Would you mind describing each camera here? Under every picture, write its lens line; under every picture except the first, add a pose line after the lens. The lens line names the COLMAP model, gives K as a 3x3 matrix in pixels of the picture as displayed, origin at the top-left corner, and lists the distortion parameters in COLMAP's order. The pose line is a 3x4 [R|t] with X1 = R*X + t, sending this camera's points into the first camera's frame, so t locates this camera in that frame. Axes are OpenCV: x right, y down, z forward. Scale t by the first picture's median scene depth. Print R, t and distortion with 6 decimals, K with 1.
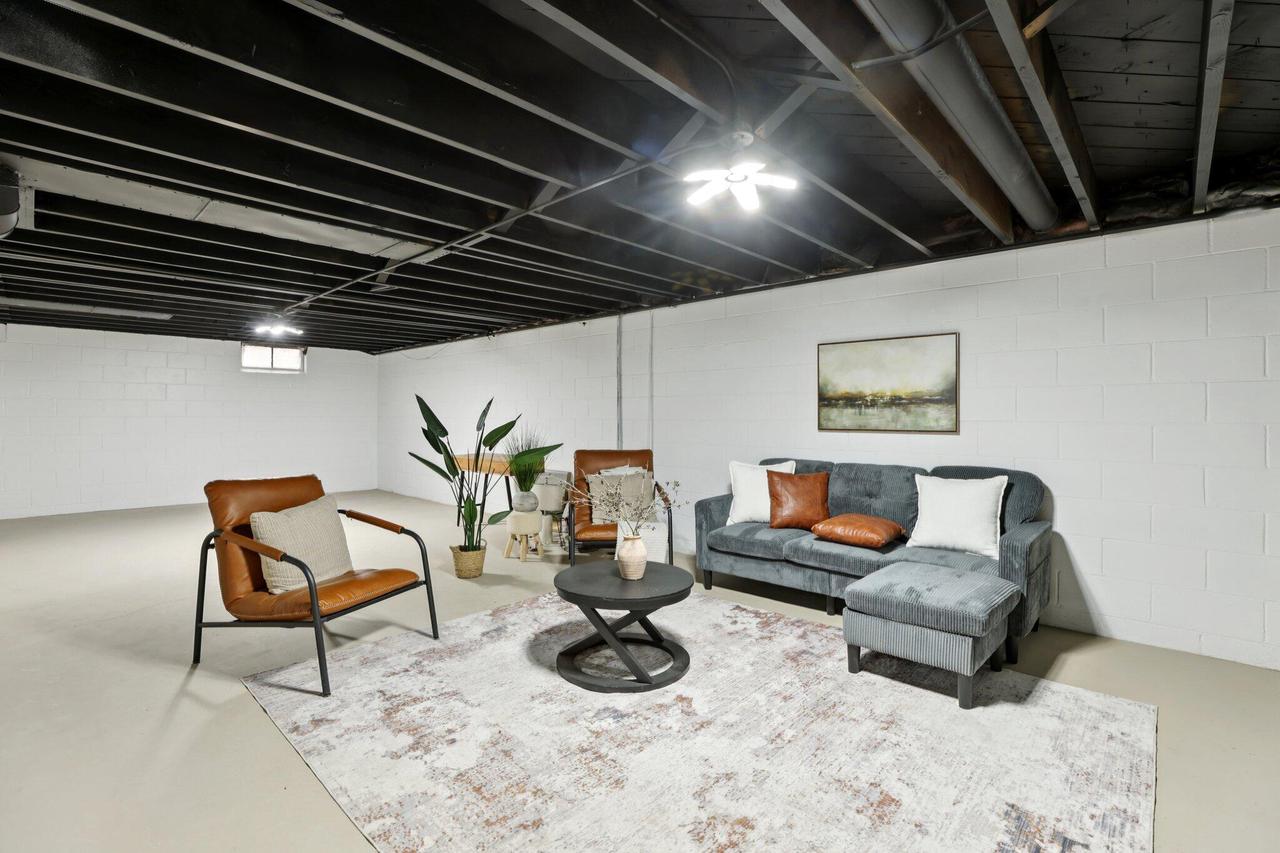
lens RADIAL K [[587.4, 0, 644.9], [0, 587.4, 411.5], [0, 0, 1]] dist [-0.041852, 0.012705]
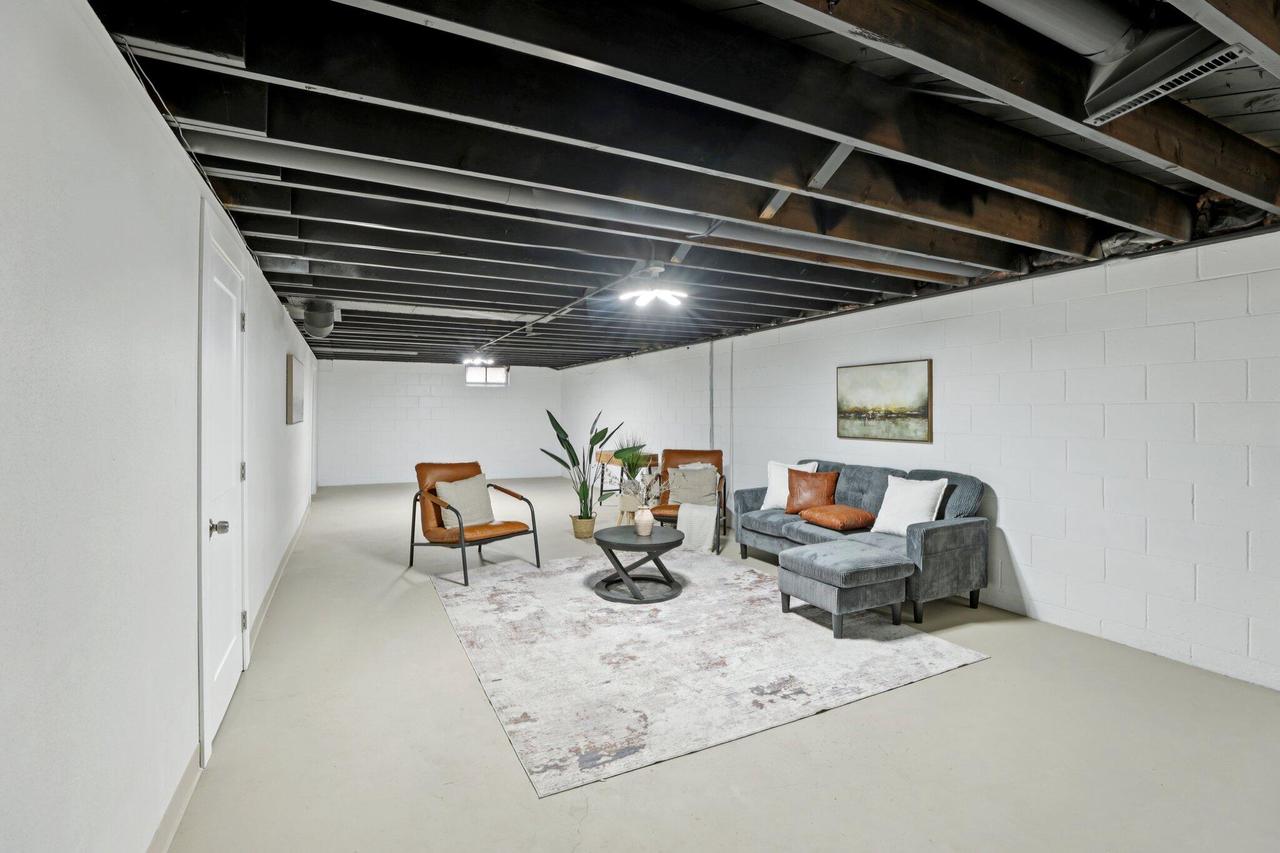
lens RADIAL K [[587.4, 0, 644.9], [0, 587.4, 411.5], [0, 0, 1]] dist [-0.041852, 0.012705]
pose [[0.937266, -0.000944, -0.348614, 0.484189], [0.003054, 0.999980, 0.005502, -0.042725], [0.348602, -0.006221, 0.937250, -0.402279]]
